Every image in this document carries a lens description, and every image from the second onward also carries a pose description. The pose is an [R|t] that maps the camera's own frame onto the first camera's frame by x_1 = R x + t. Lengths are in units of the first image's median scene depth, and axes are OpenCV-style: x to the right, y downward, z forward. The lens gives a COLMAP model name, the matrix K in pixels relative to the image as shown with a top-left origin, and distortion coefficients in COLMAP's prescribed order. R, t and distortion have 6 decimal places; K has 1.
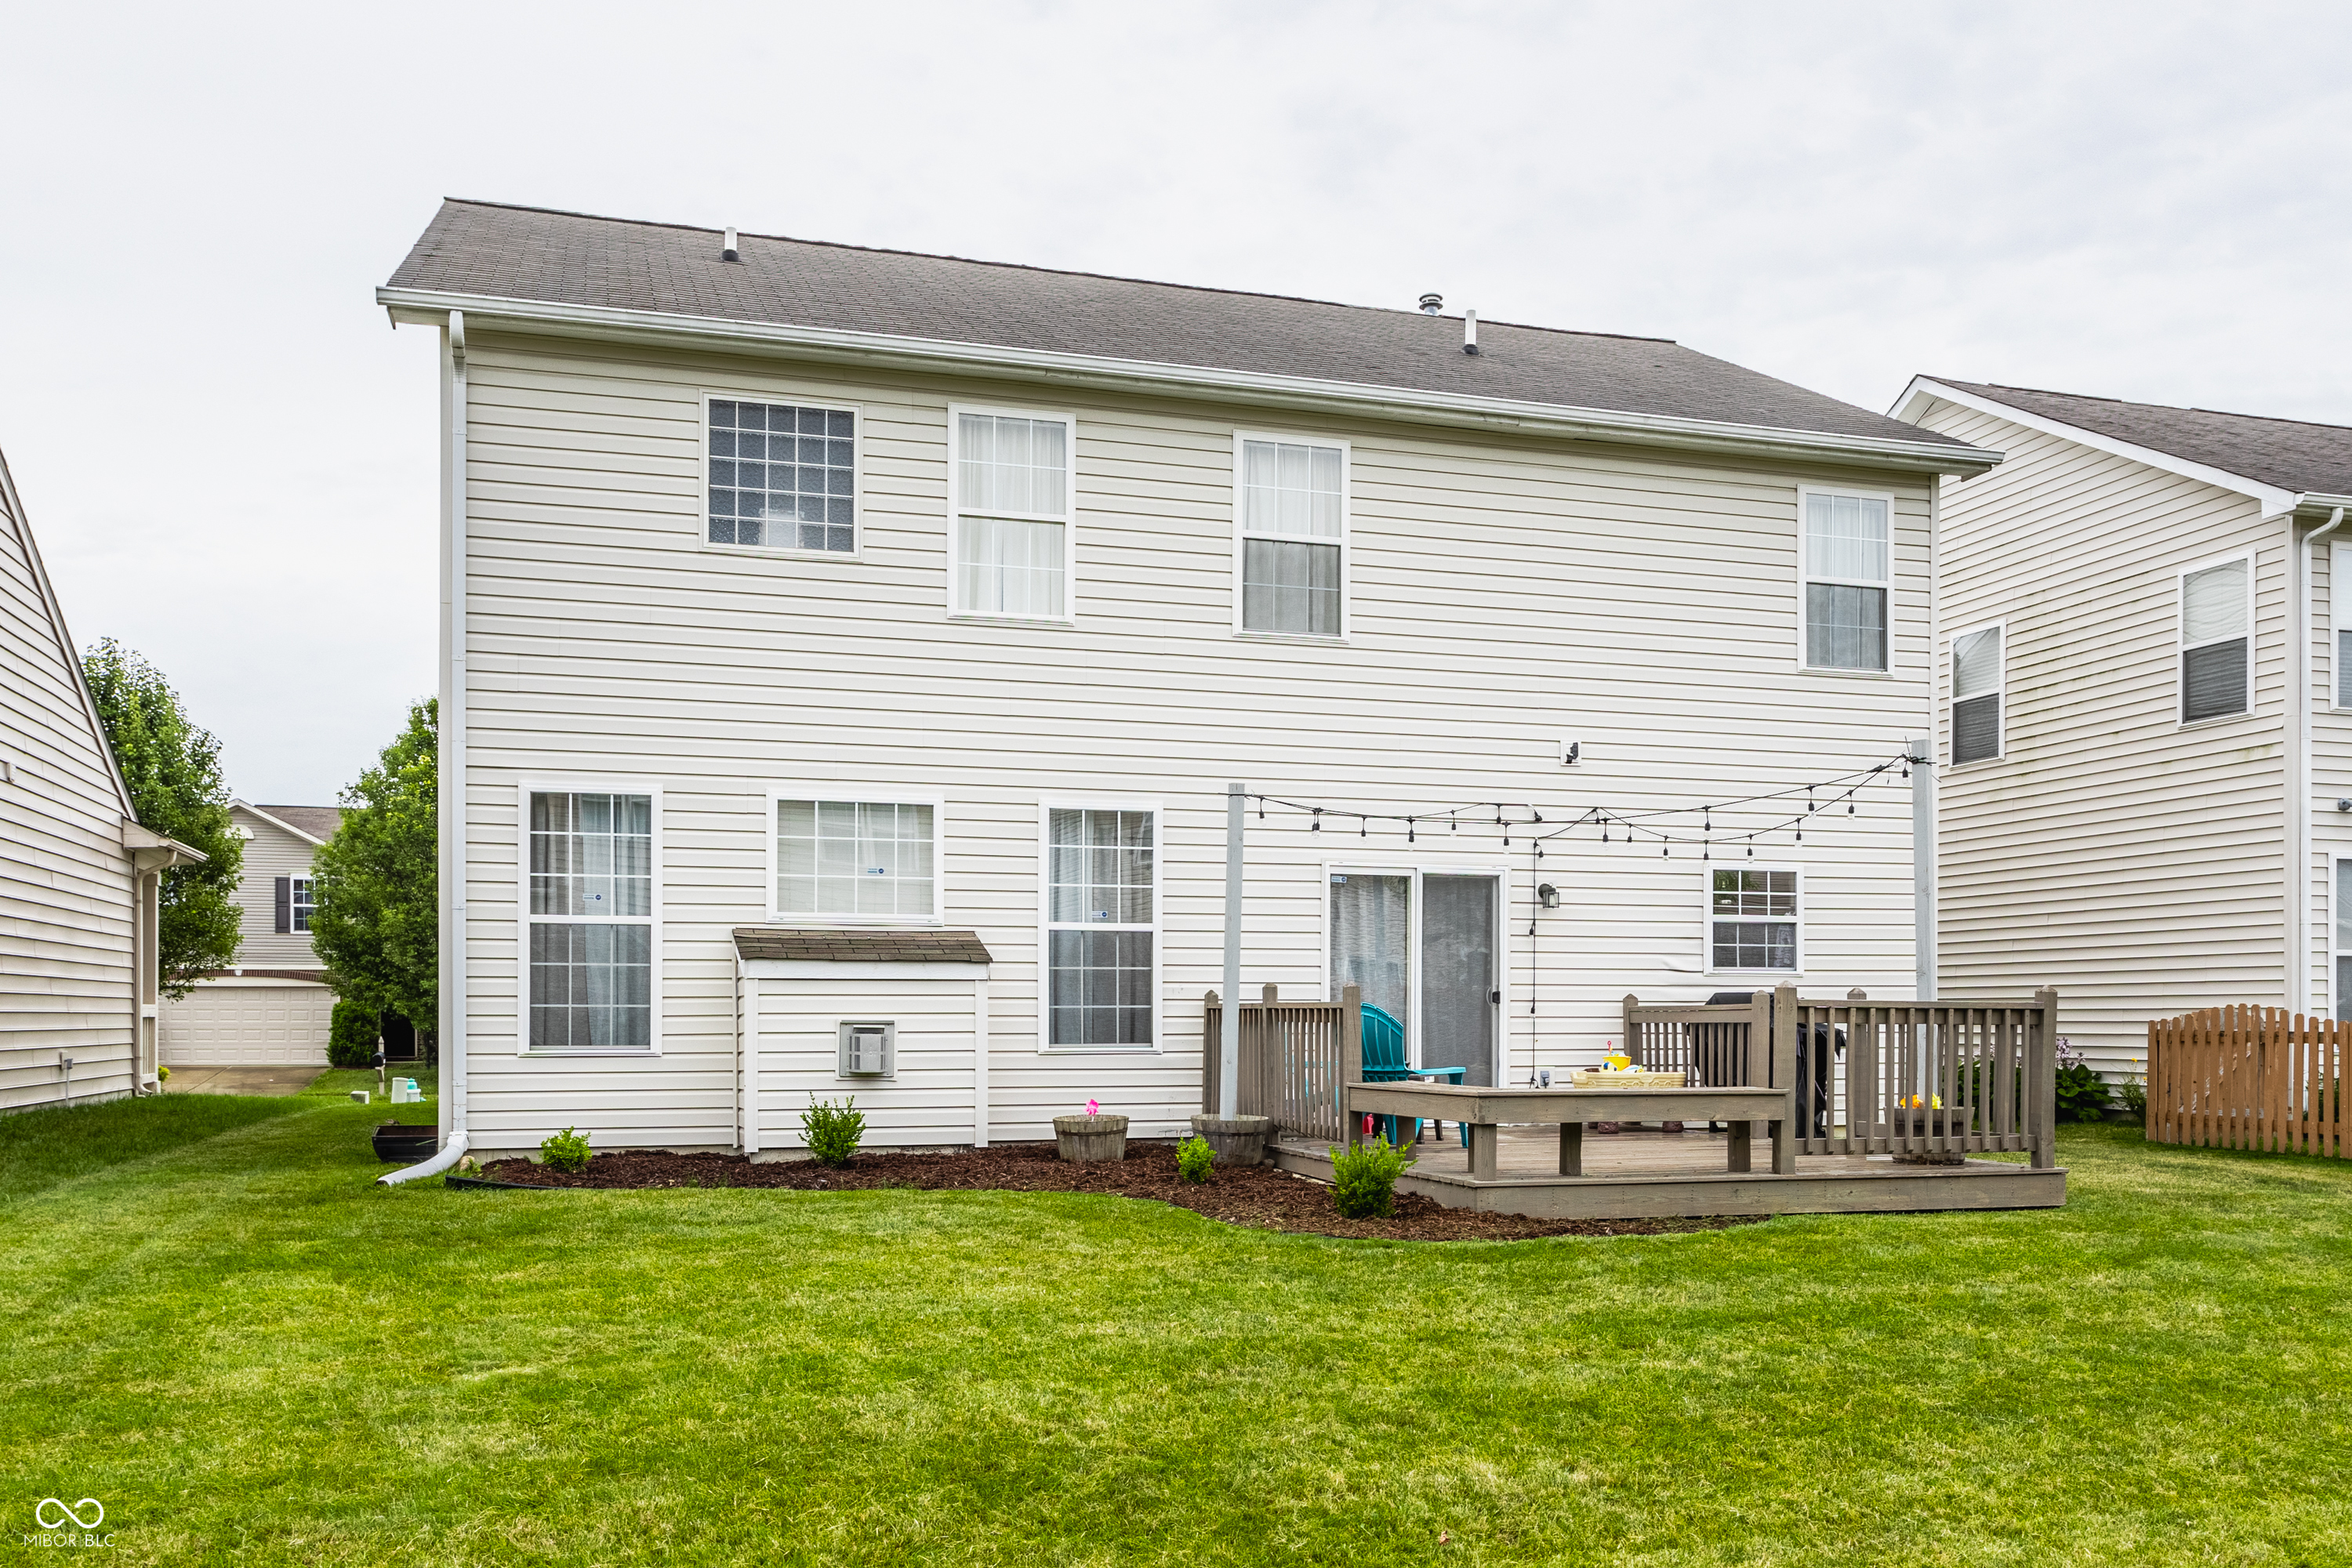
lens RADIAL K [[1915.0, 0, 1247.2], [0, 1915.0, 1018.8], [0, 0, 1]] dist [-0.011823, 0.016076]
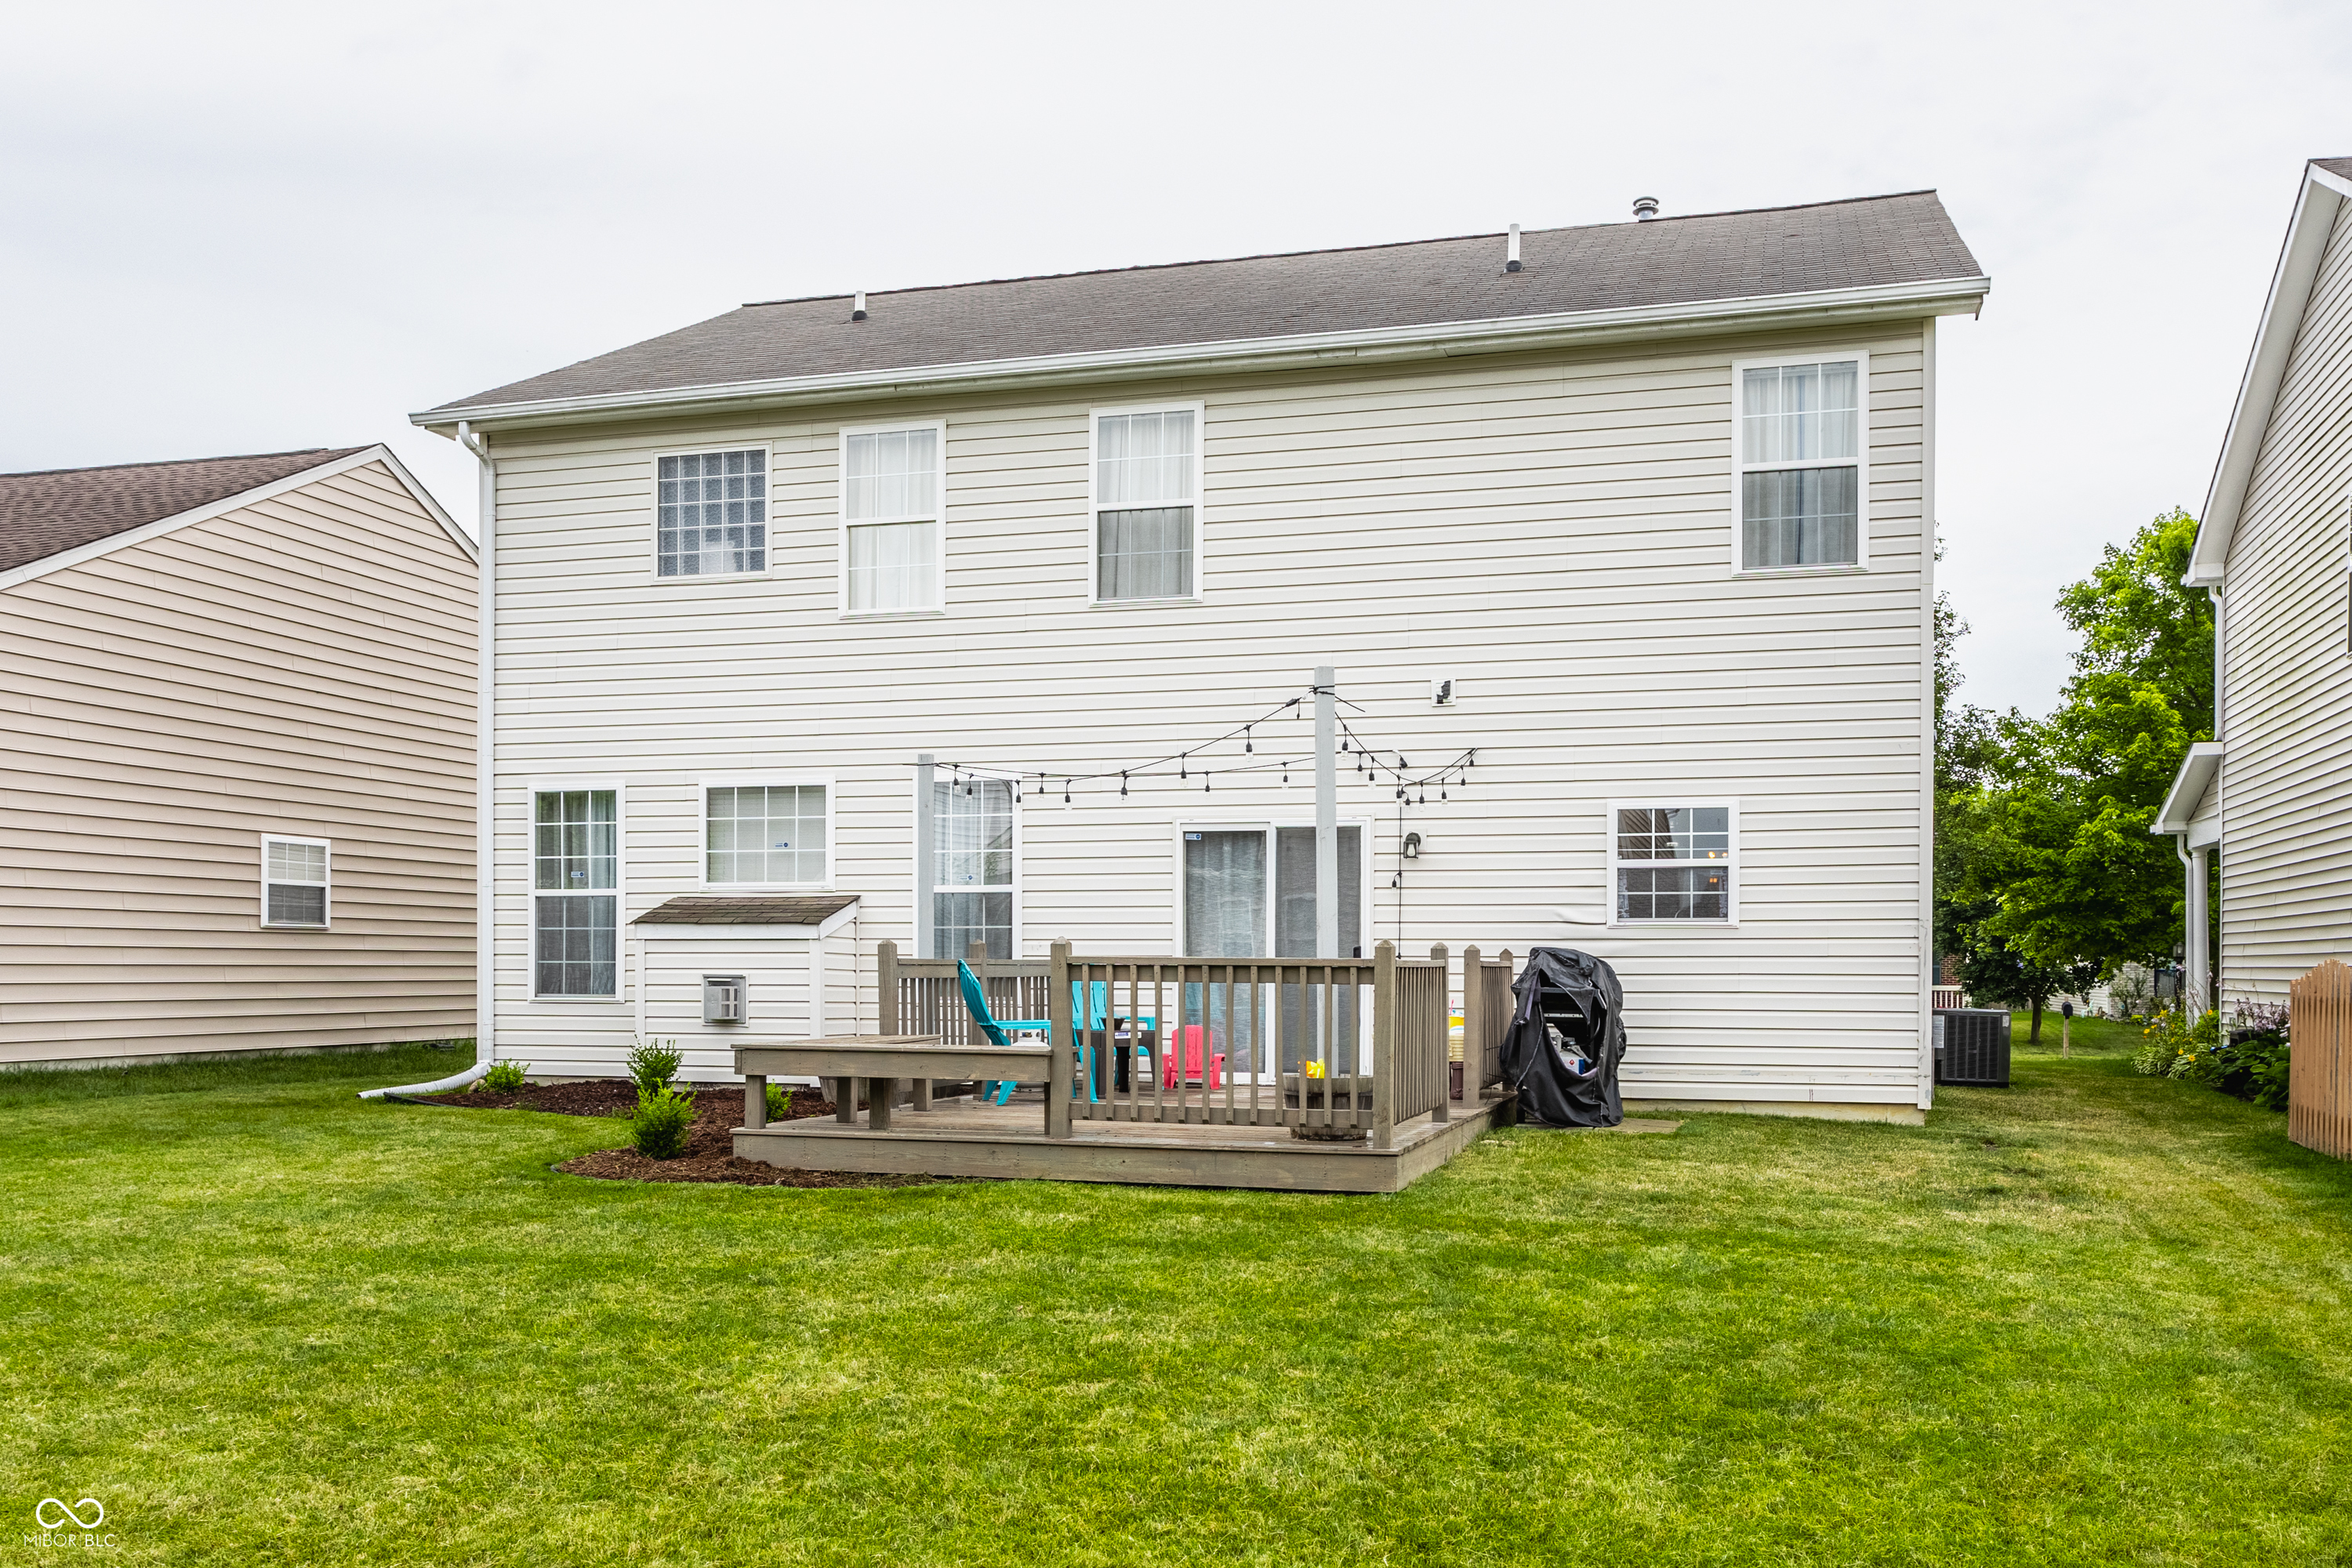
lens RADIAL K [[1915.0, 0, 1358.3], [0, 1915.0, 966.3], [0, 0, 1]] dist [-0.011823, 0.016076]
pose [[0.850785, 0.001221, -0.525513, 0.702907], [-0.003072, 0.999992, -0.002649, -0.002310], [0.525505, 0.003868, 0.850781, 0.203269]]
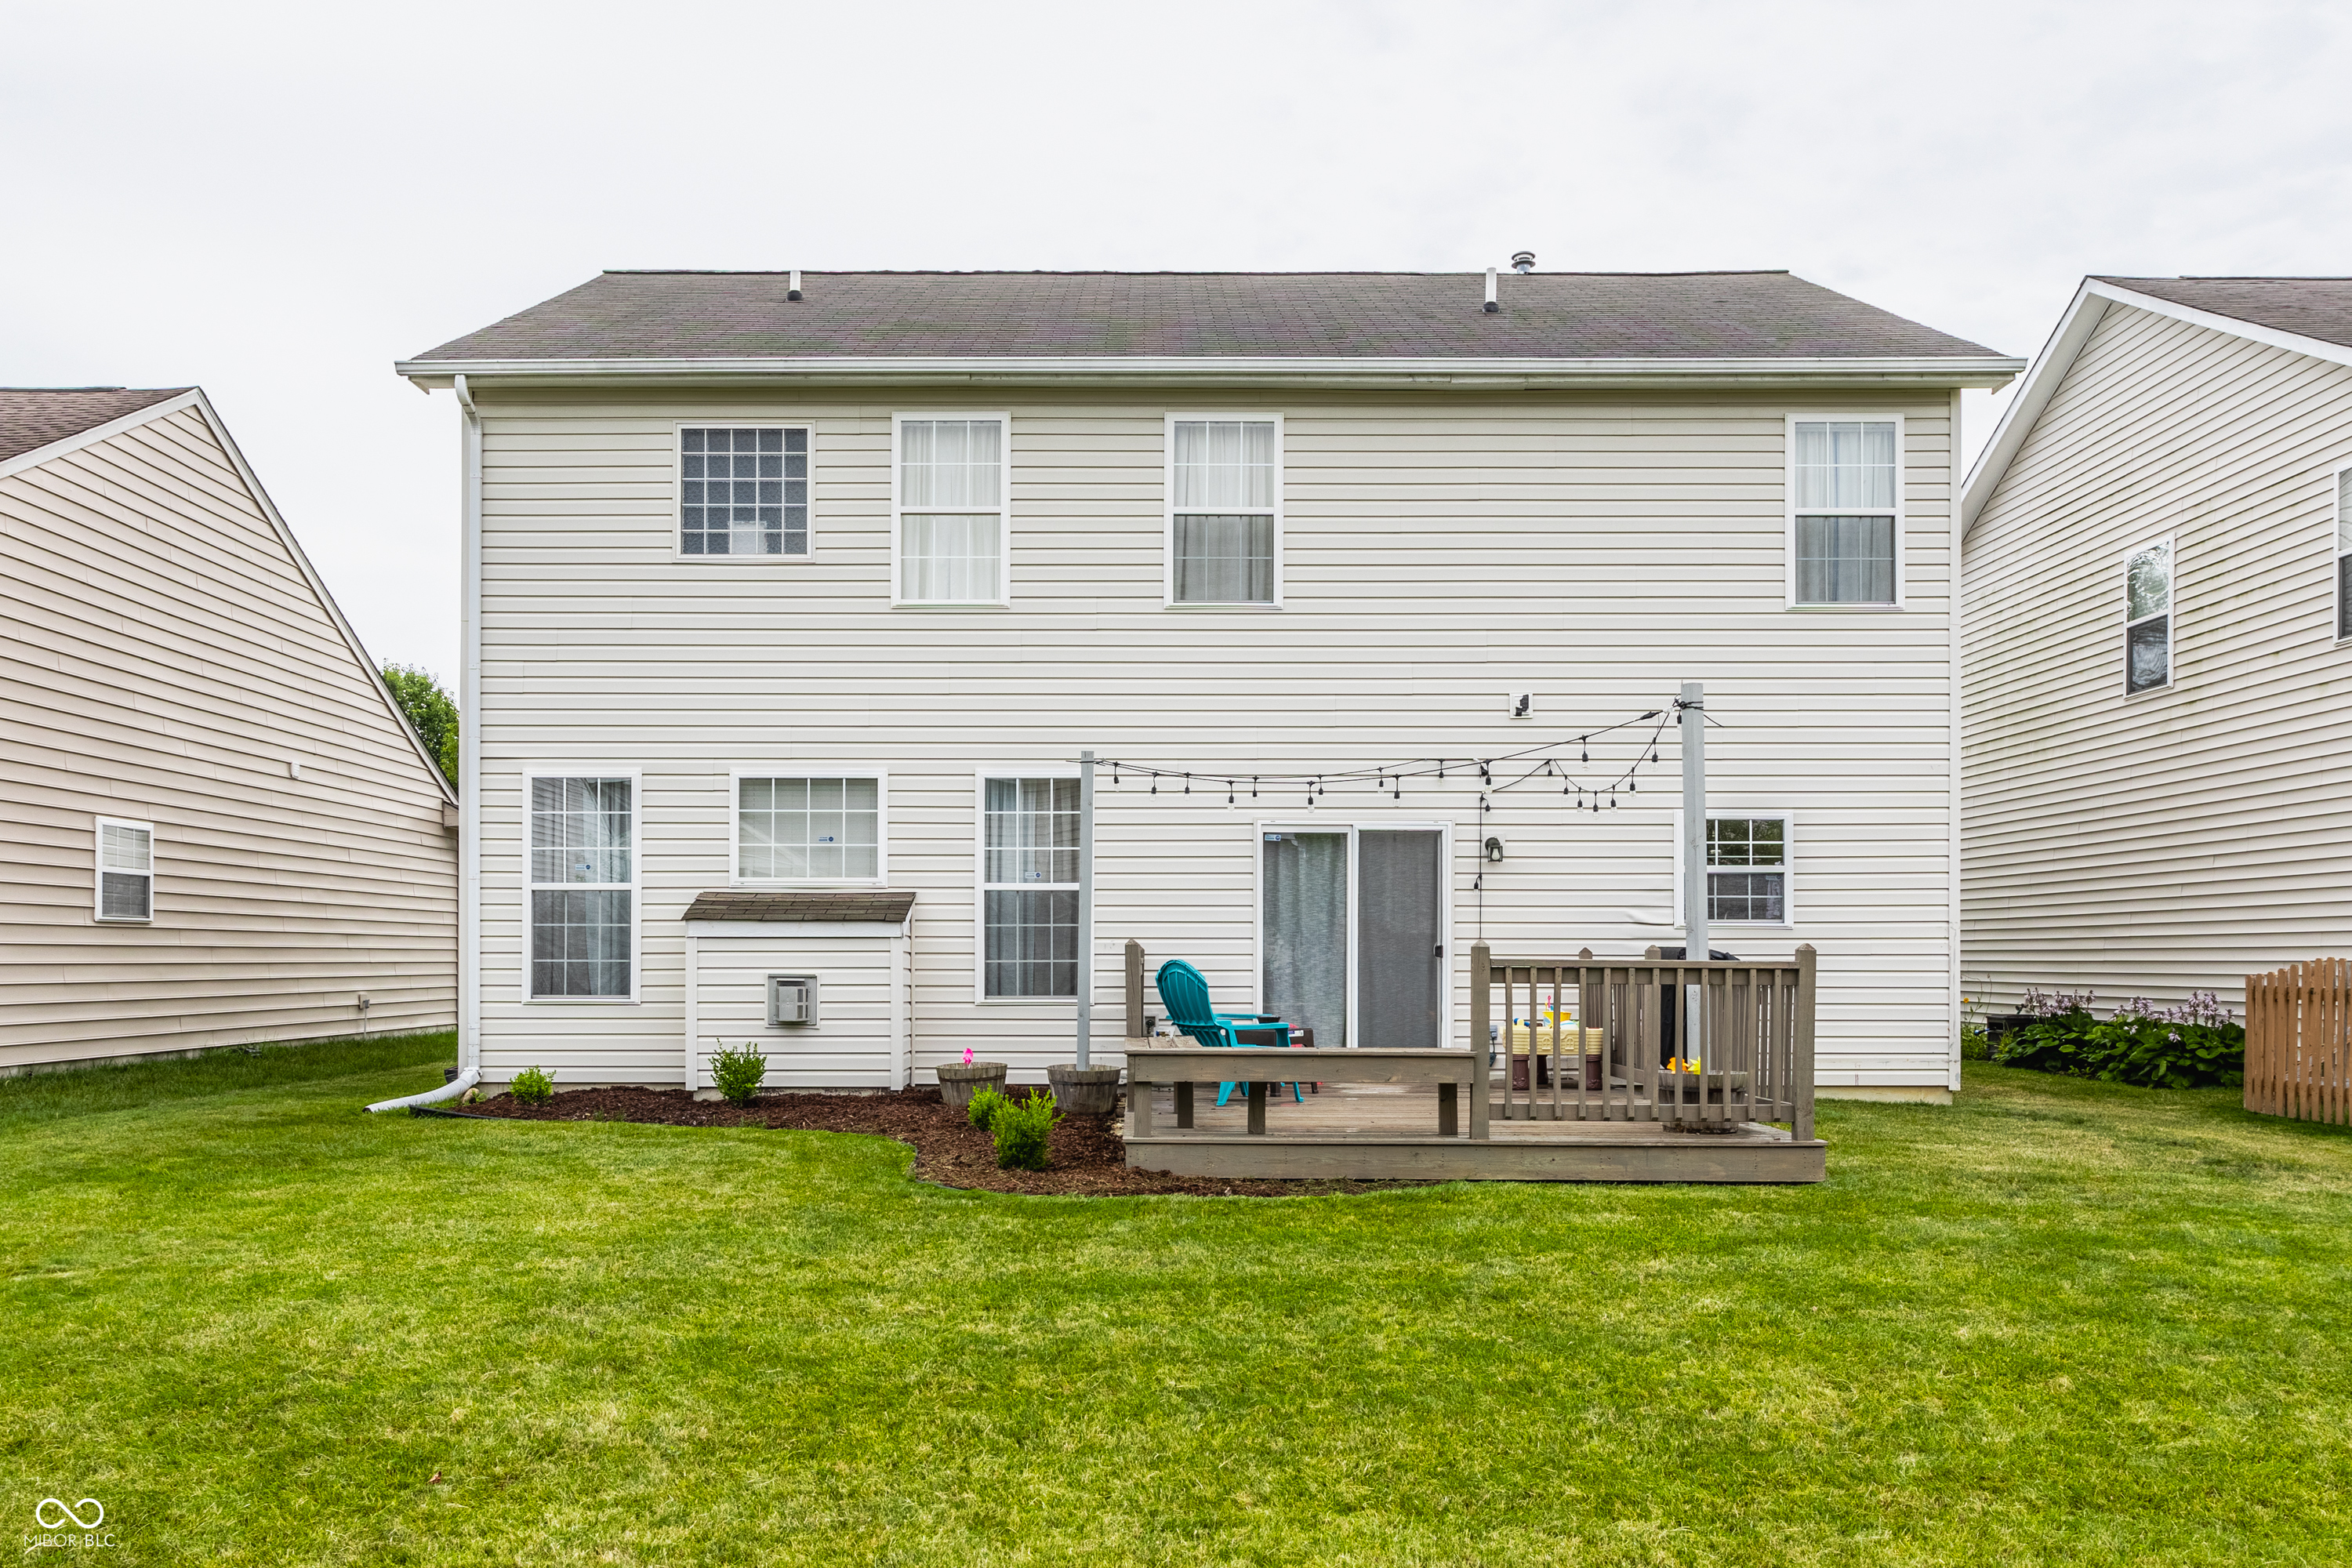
lens RADIAL K [[1803.5, 0, 1200.1], [0, 1803.5, 947.7], [0, 0, 1]] dist [-0.006869, 0.007047]
pose [[0.955504, -0.001122, -0.294974, 0.320715], [-0.000954, 0.999976, -0.006892, -0.007300], [0.294975, 0.006867, 0.955480, 0.064354]]
